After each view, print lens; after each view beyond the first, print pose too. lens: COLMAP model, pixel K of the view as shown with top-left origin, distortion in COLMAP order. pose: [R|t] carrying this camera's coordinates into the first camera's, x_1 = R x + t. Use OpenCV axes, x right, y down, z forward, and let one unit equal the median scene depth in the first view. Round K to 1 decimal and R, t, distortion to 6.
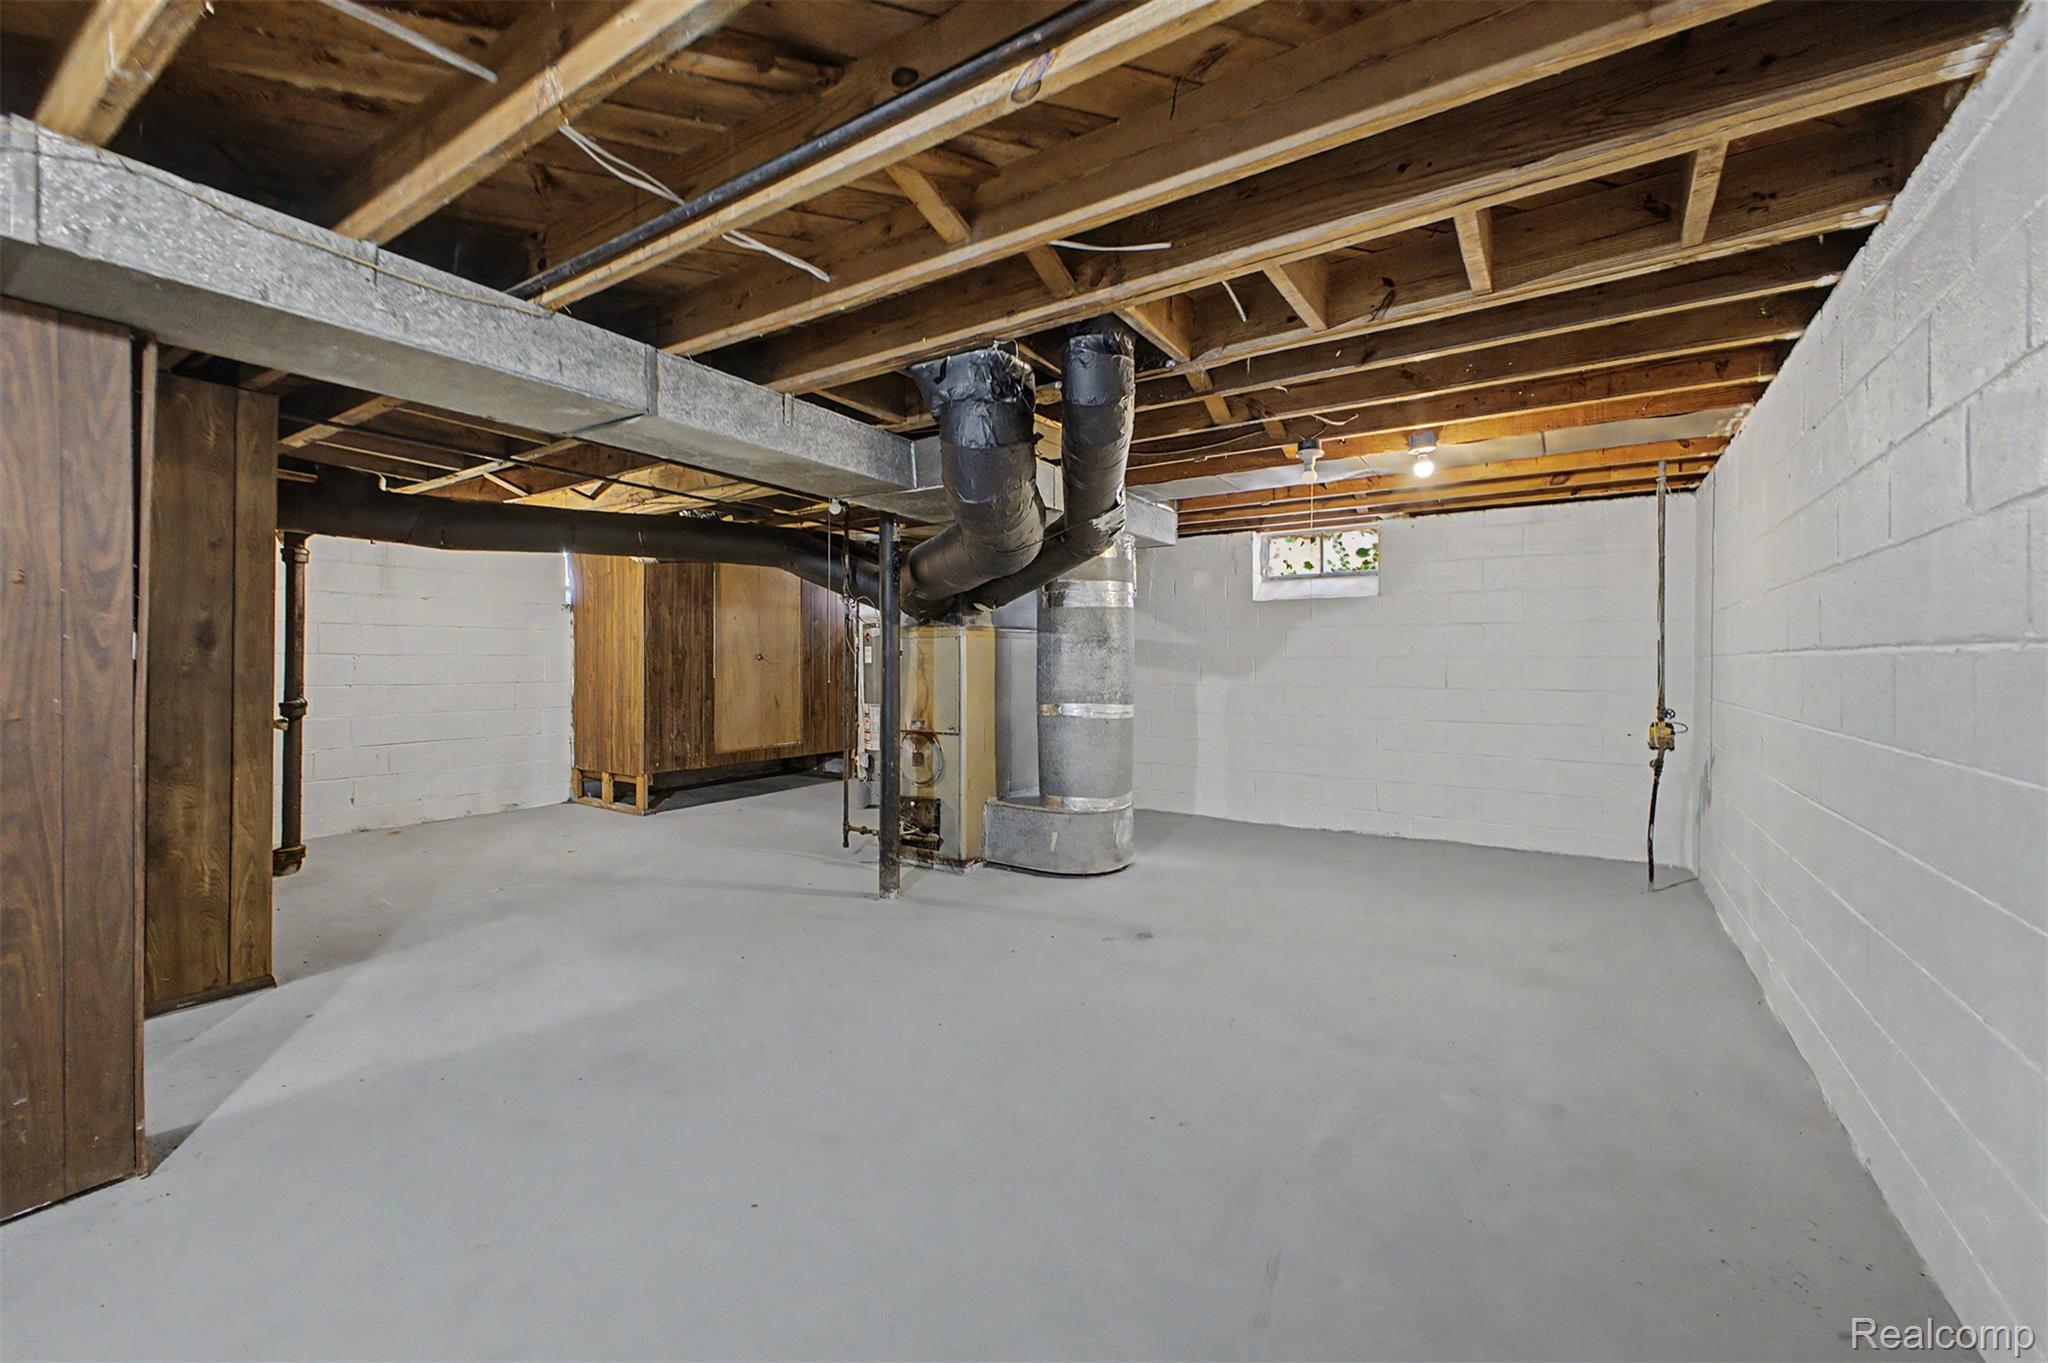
lens RADIAL K [[822.4, 0, 1030.6], [0, 822.4, 686.1], [0, 0, 1]] dist [0.029438, -0.008567]
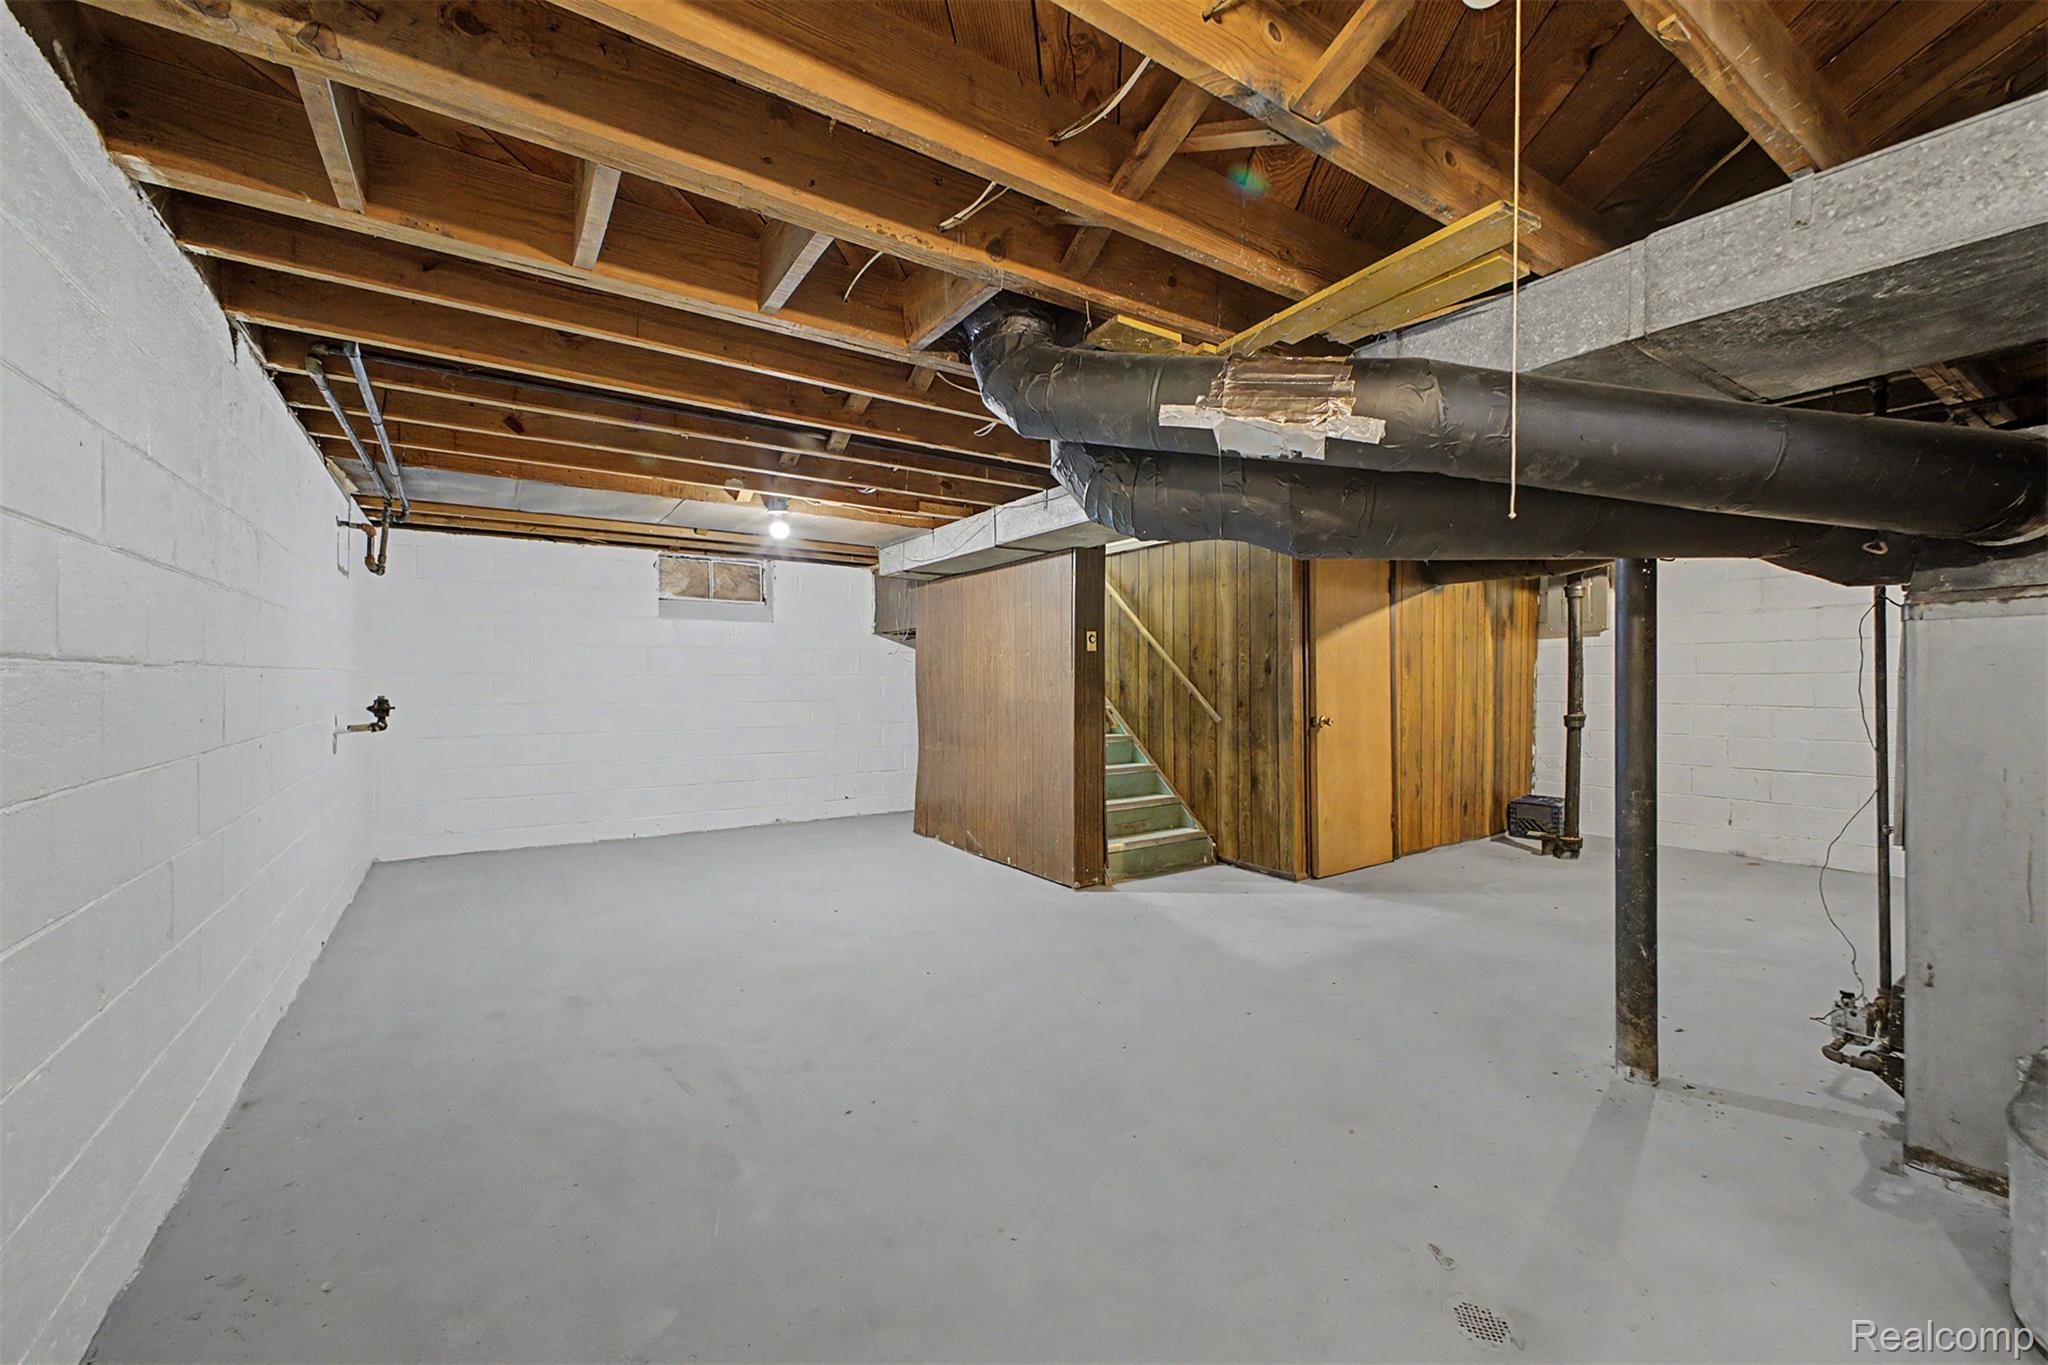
lens RADIAL K [[822.4, 0, 1030.6], [0, 822.4, 687.1], [0, 0, 1]] dist [0.029438, -0.008567]
pose [[-0.391842, 0.001483, -0.920031, 0.792229], [-0.023628, 0.999653, 0.011675, -0.025476], [0.919729, 0.026313, -0.391671, 1.209323]]
